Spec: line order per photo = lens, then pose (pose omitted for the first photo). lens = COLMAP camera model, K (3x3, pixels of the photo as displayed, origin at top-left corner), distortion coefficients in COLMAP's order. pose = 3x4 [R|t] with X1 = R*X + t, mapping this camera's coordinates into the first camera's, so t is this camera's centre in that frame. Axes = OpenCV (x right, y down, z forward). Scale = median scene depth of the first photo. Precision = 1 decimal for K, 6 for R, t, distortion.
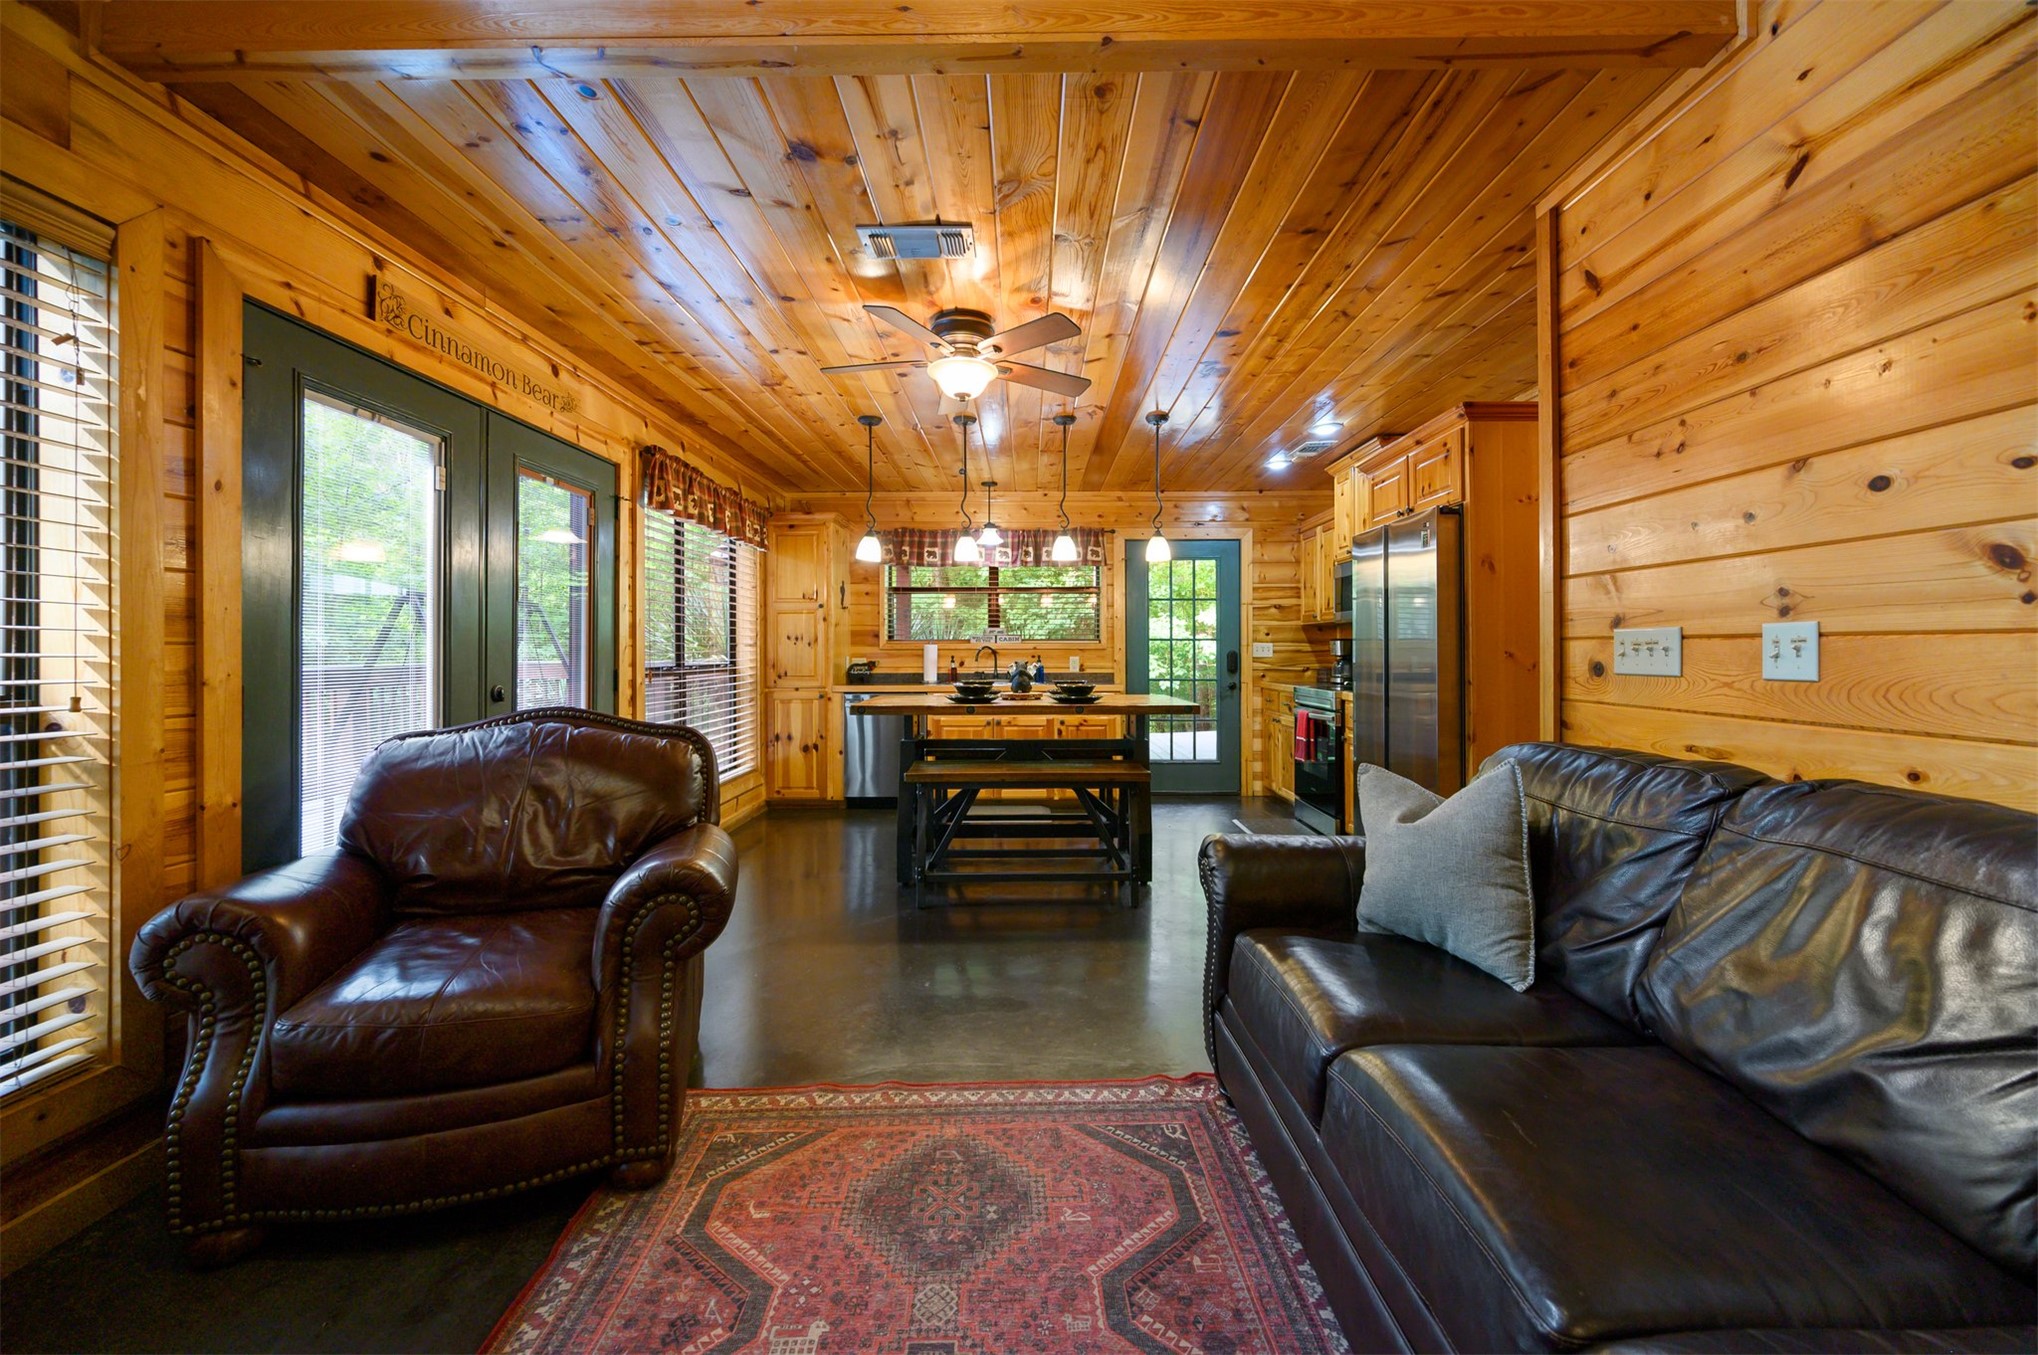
lens RADIAL K [[813.1, 0, 1018.4], [0, 813.1, 643.2], [0, 0, 1]] dist [-0.000055, 0.000011]
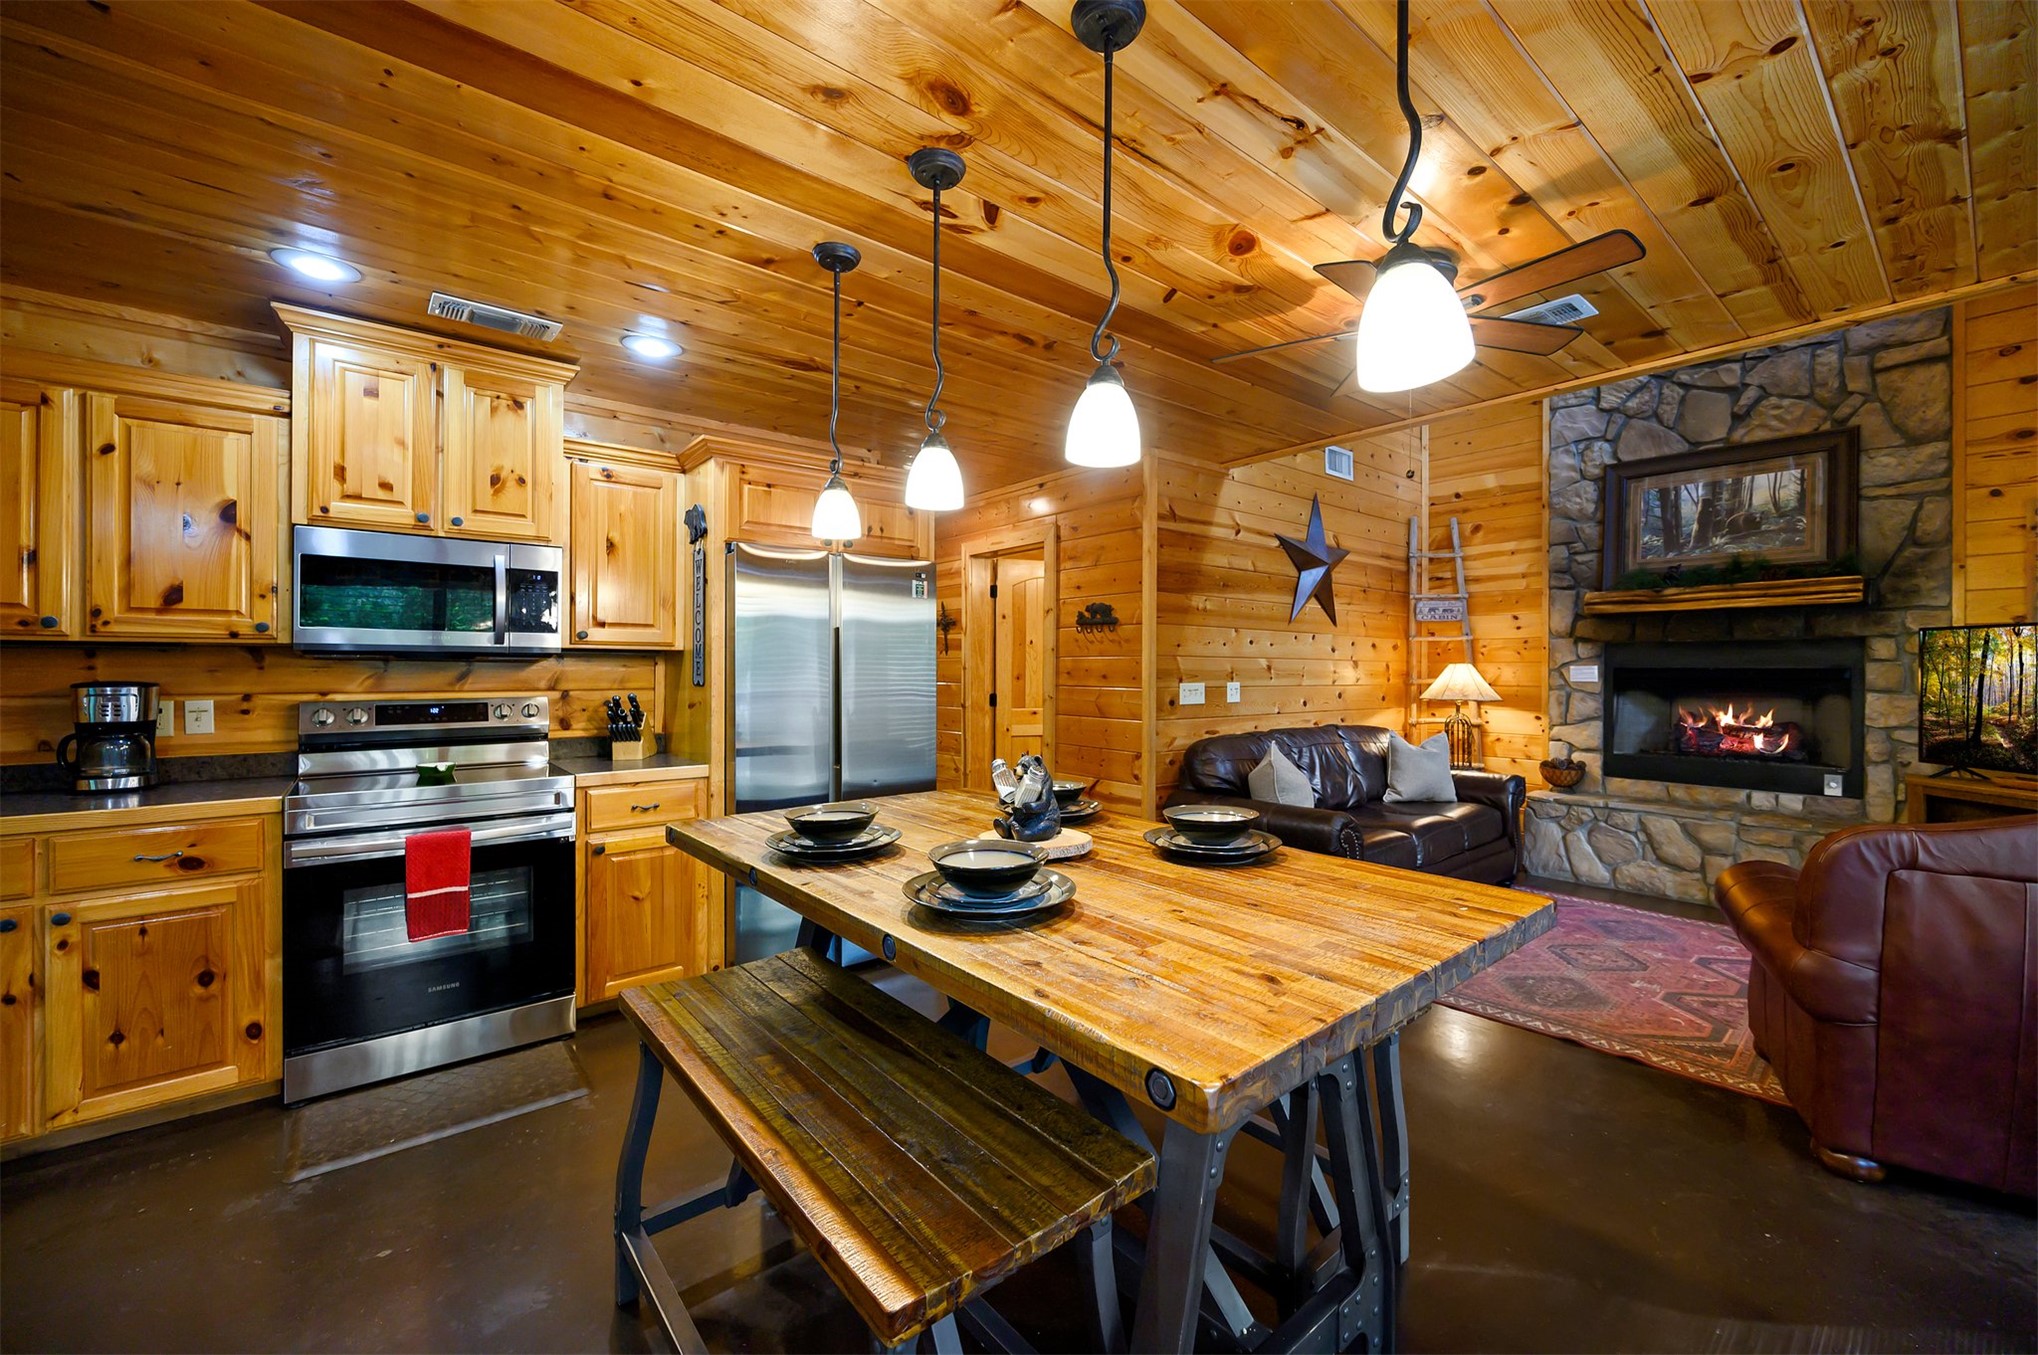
lens RADIAL K [[811.3, 0, 1020.5], [0, 811.3, 666.7], [0, 0, 1]] dist [-0.000106, 0.000469]
pose [[-0.639758, 0.002248, 0.768573, -0.212687], [-0.008118, 0.999920, -0.009682, -0.012803], [-0.768533, -0.012433, -0.639689, 0.902928]]
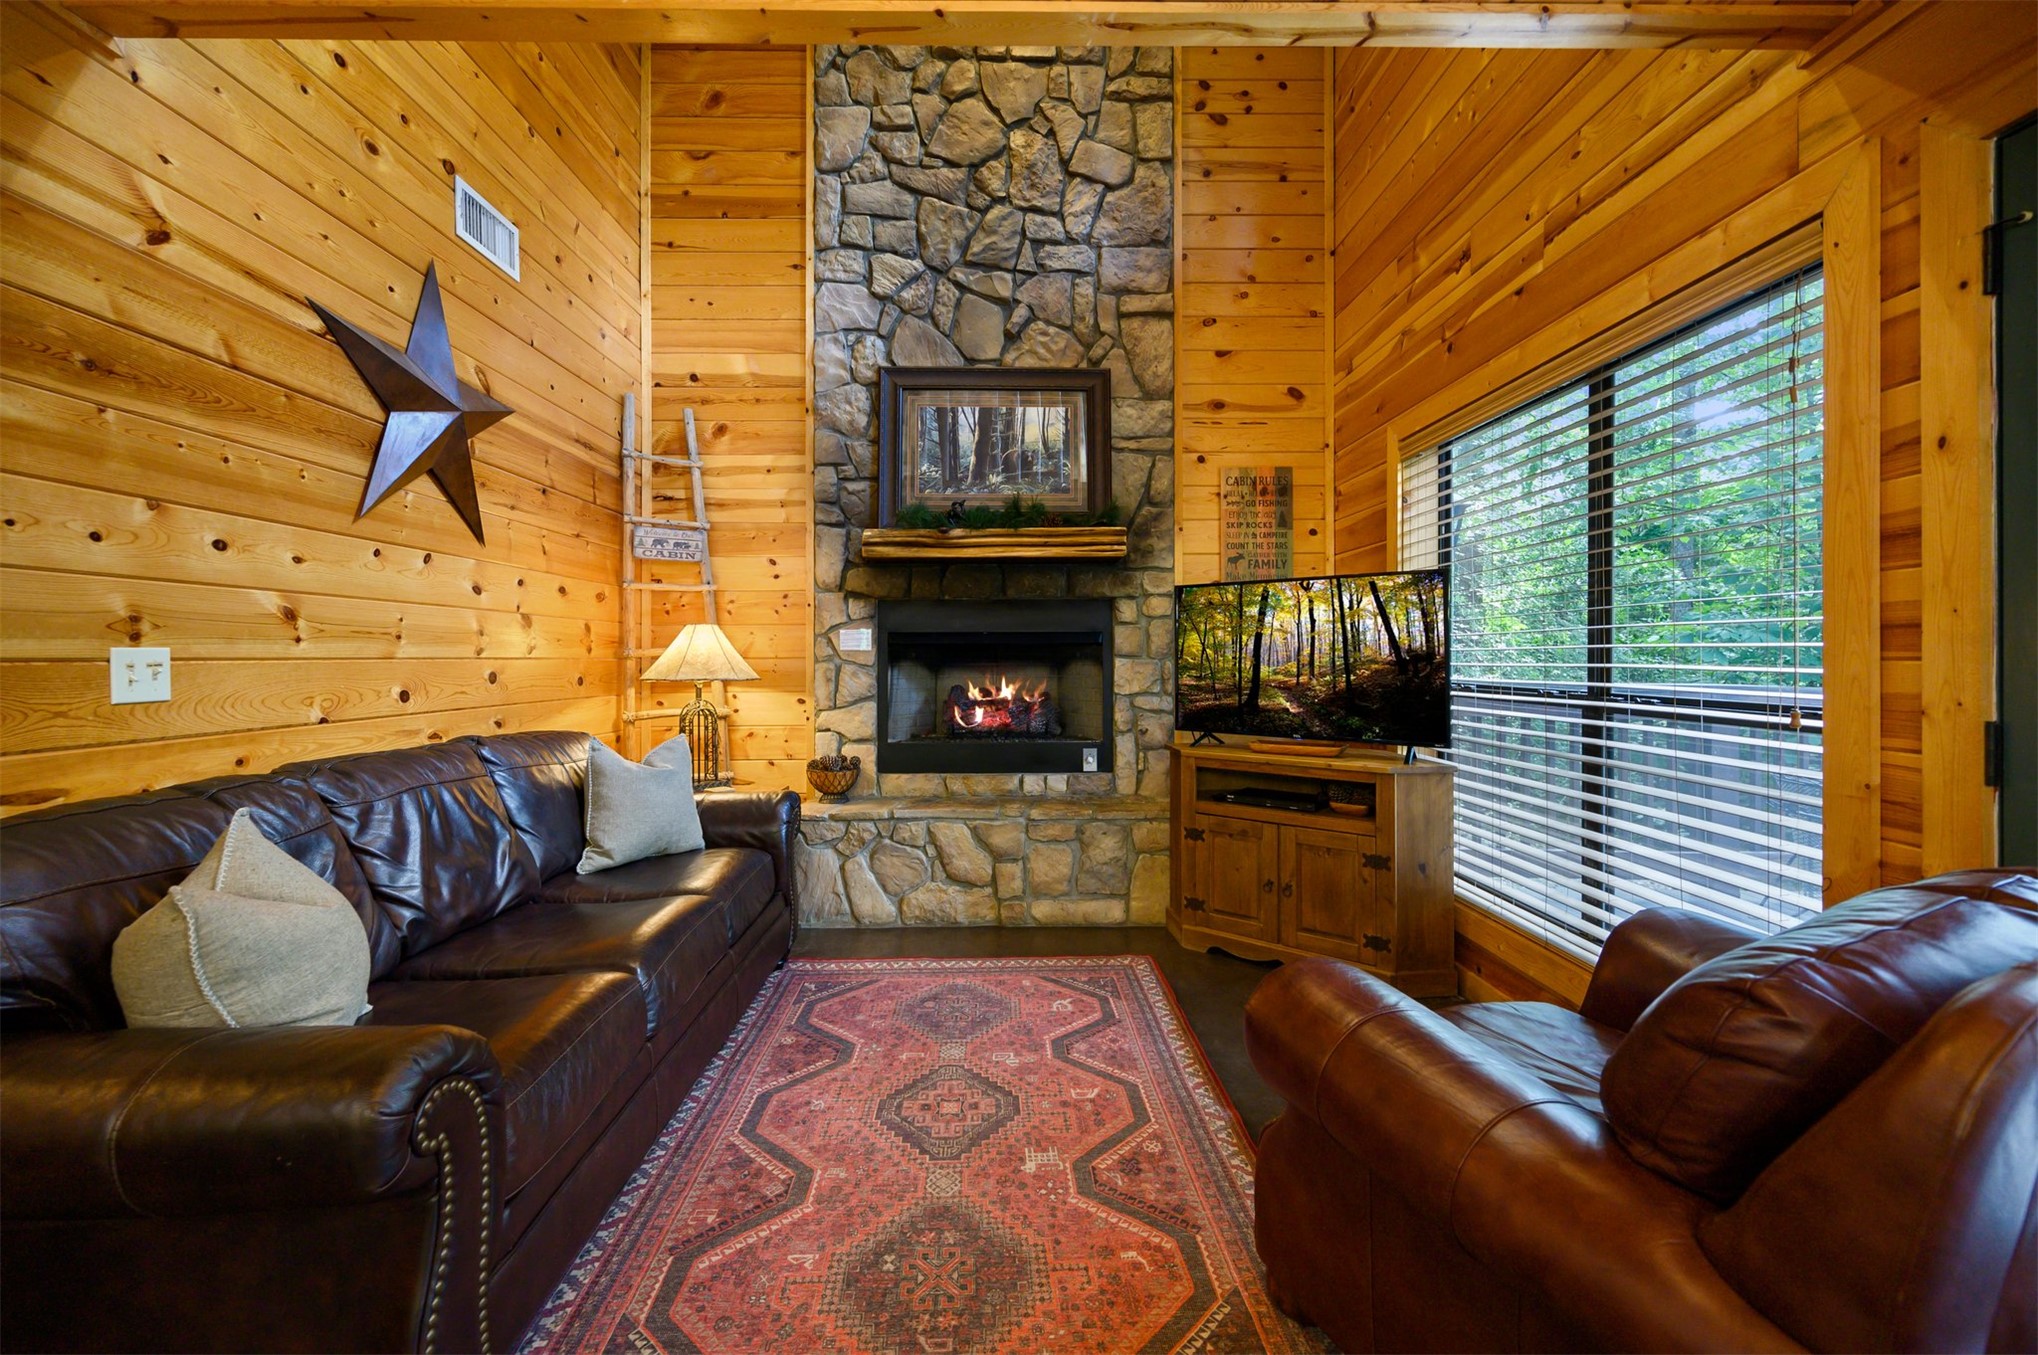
lens RADIAL K [[816.5, 0, 1019.0], [0, 816.5, 654.5], [0, 0, 1]] dist [-0.000758, -0.000083]
pose [[-0.999656, 0.004485, -0.025851, -0.045317], [0.004702, 0.999954, -0.008330, -0.000610], [0.025813, -0.008449, -0.999631, 0.544811]]
